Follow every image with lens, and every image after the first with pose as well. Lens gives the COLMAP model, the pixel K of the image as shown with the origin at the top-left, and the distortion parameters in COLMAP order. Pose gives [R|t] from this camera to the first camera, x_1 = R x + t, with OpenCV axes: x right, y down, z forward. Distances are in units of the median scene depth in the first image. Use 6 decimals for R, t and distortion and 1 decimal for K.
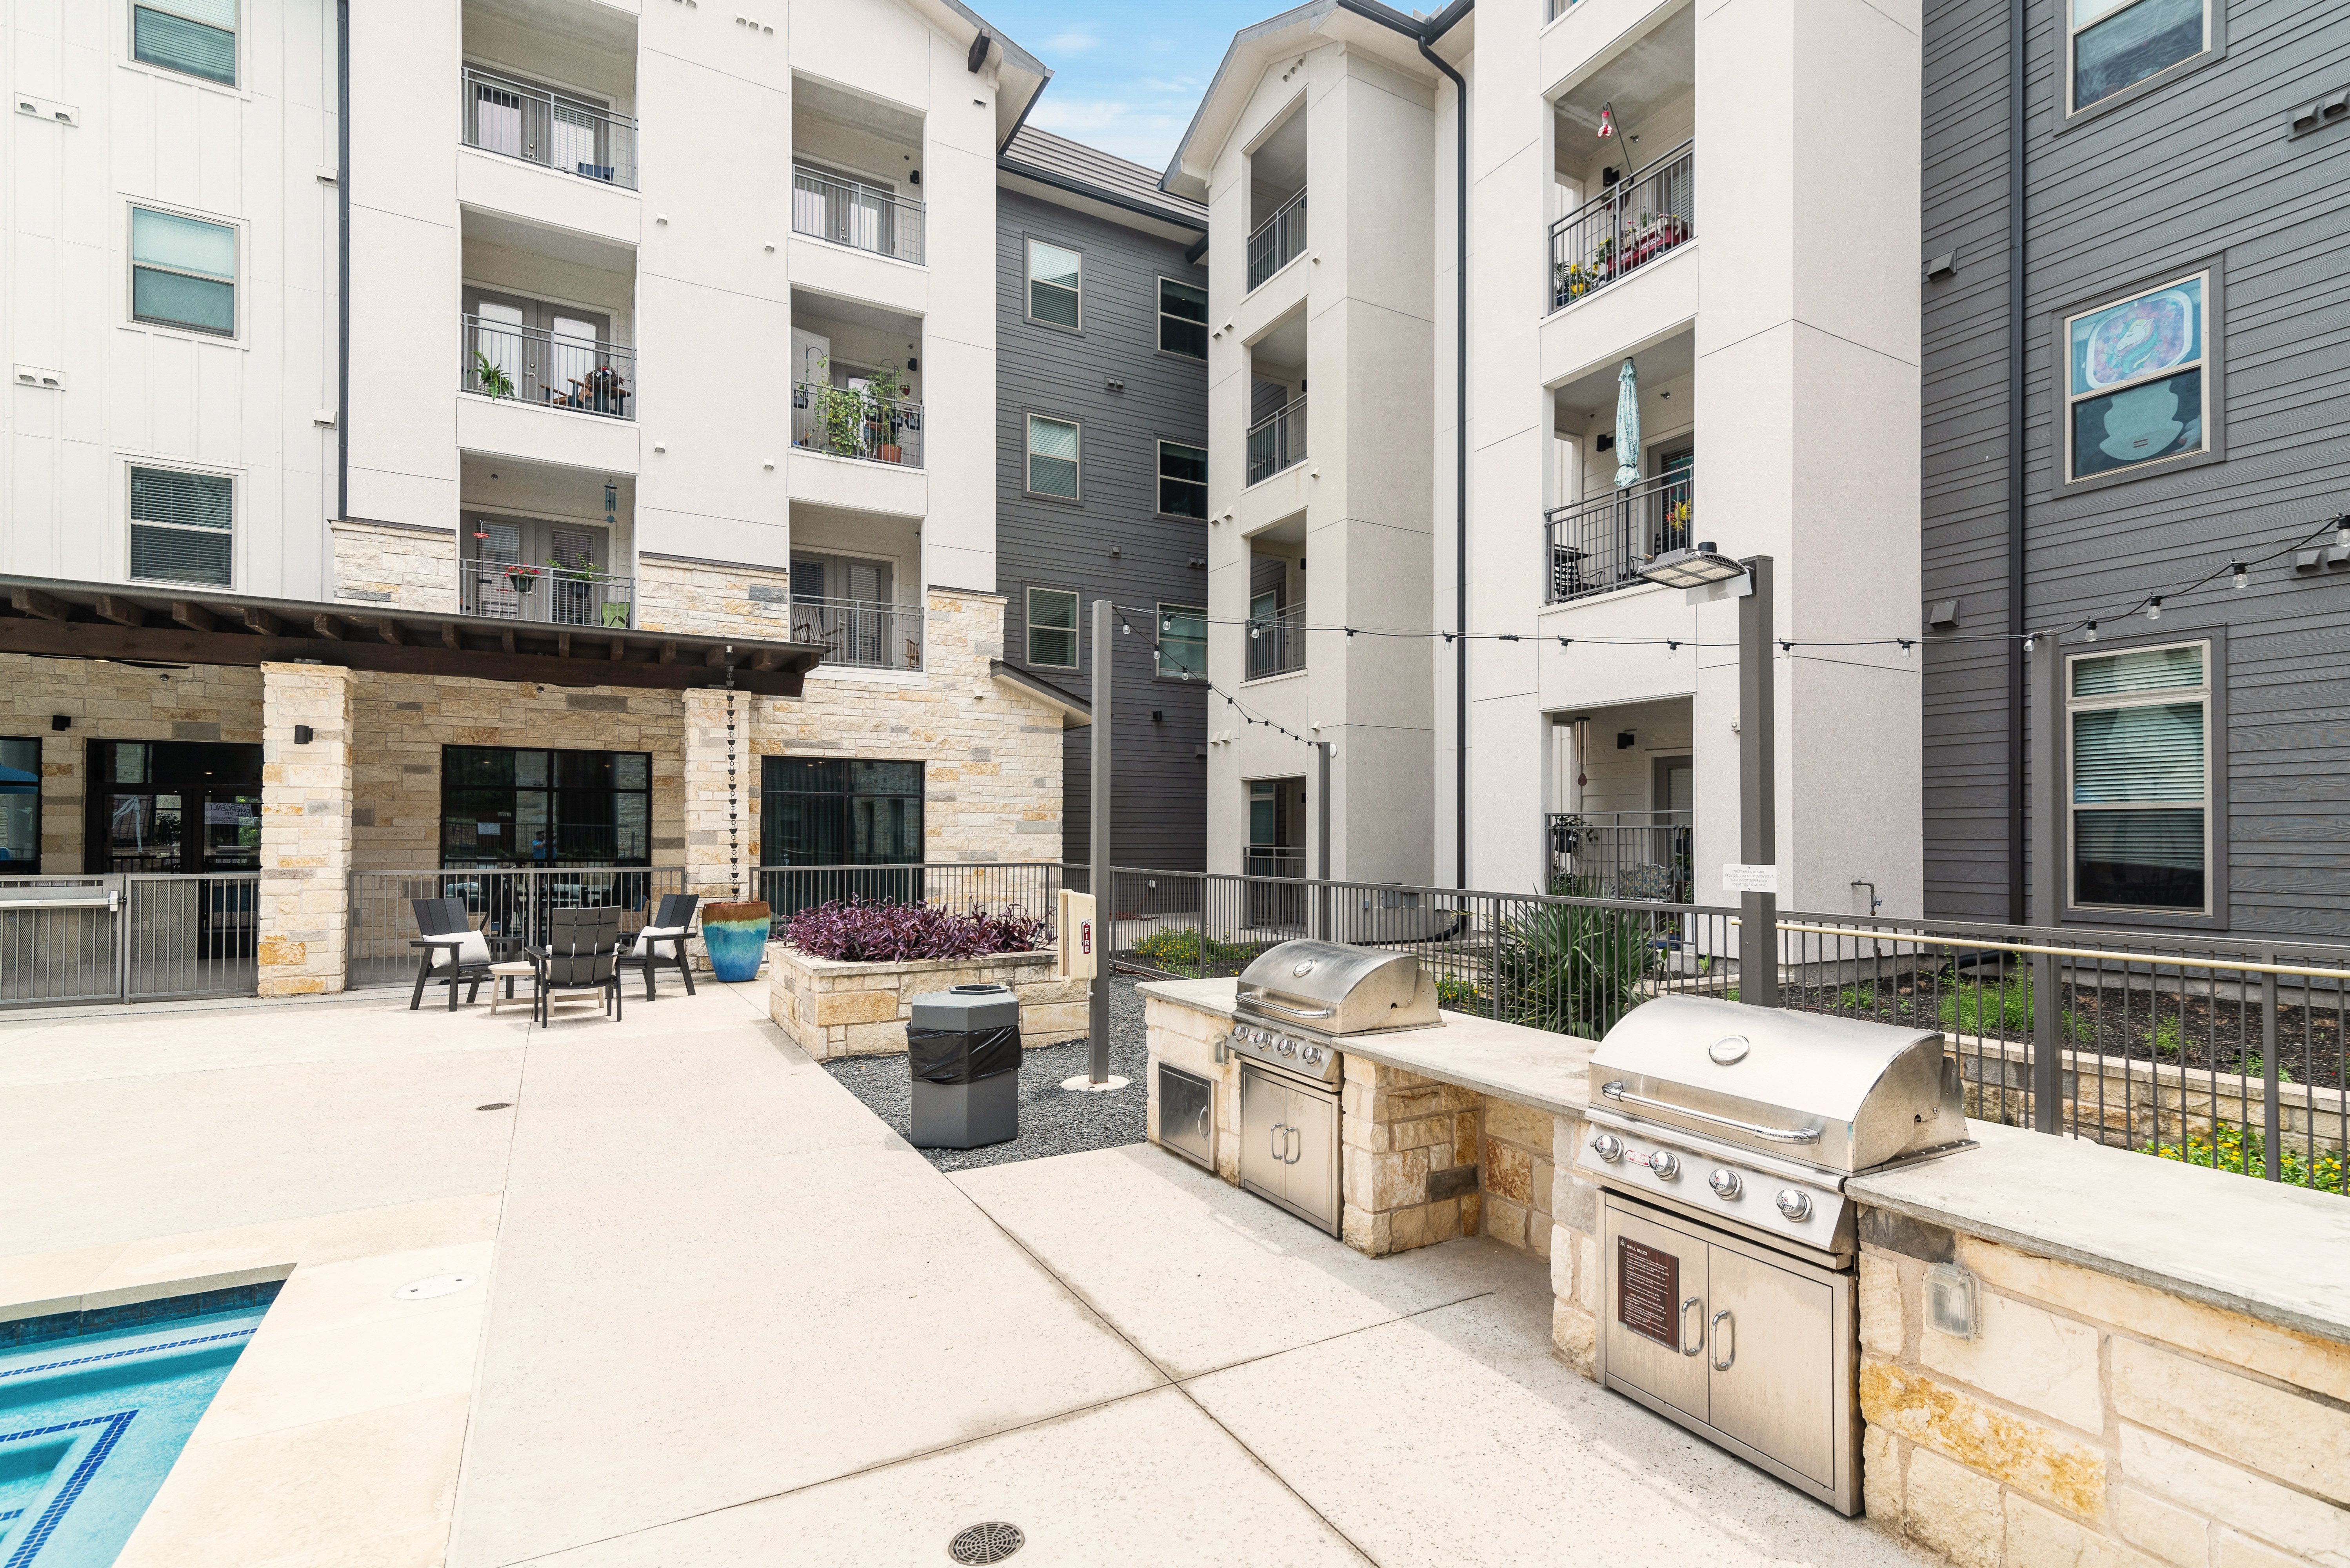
lens RADIAL K [[1165.7, 0, 1272.8], [0, 1165.7, 819.0], [0, 0, 1]] dist [0.019307, -0.003662]
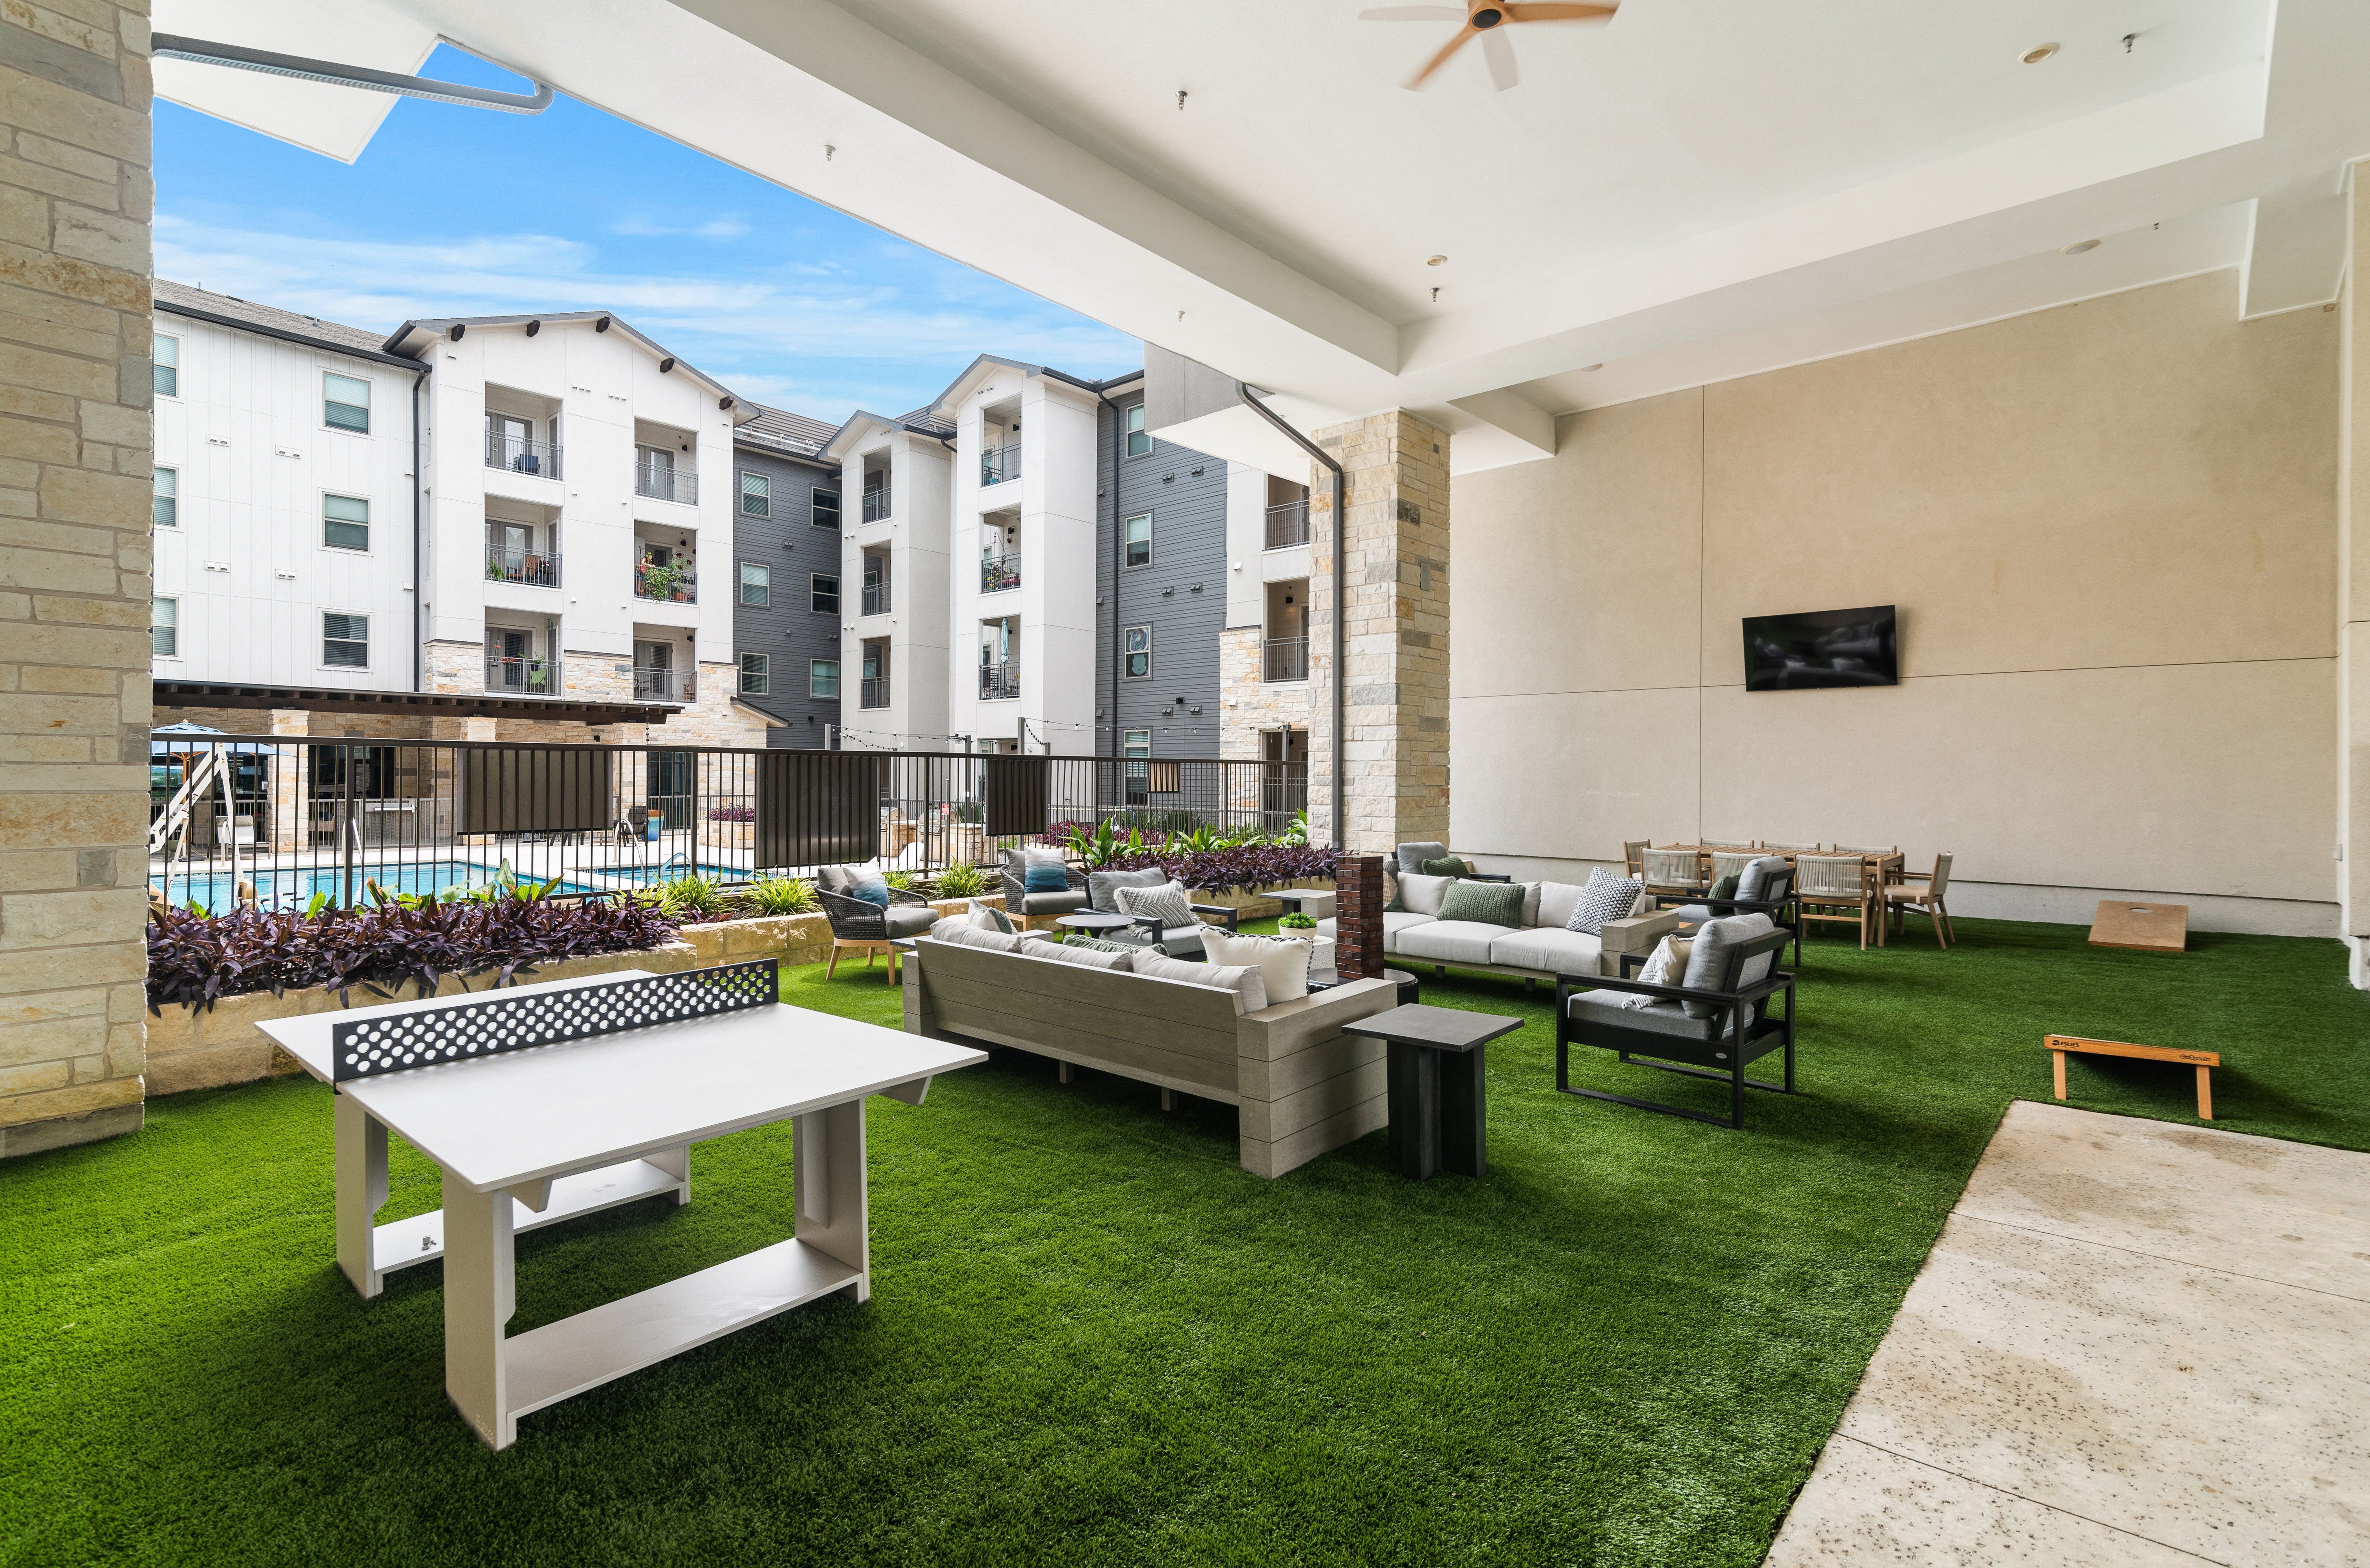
lens RADIAL K [[1117.7, 0, 1230.9], [0, 1117.7, 784.0], [0, 0, 1]] dist [0.006498, 0.001035]
pose [[0.952914, 0.001464, 0.303237, -0.000256], [-0.008256, 0.999743, 0.021118, -0.038269], [-0.303128, -0.022628, 0.952681, -1.416344]]
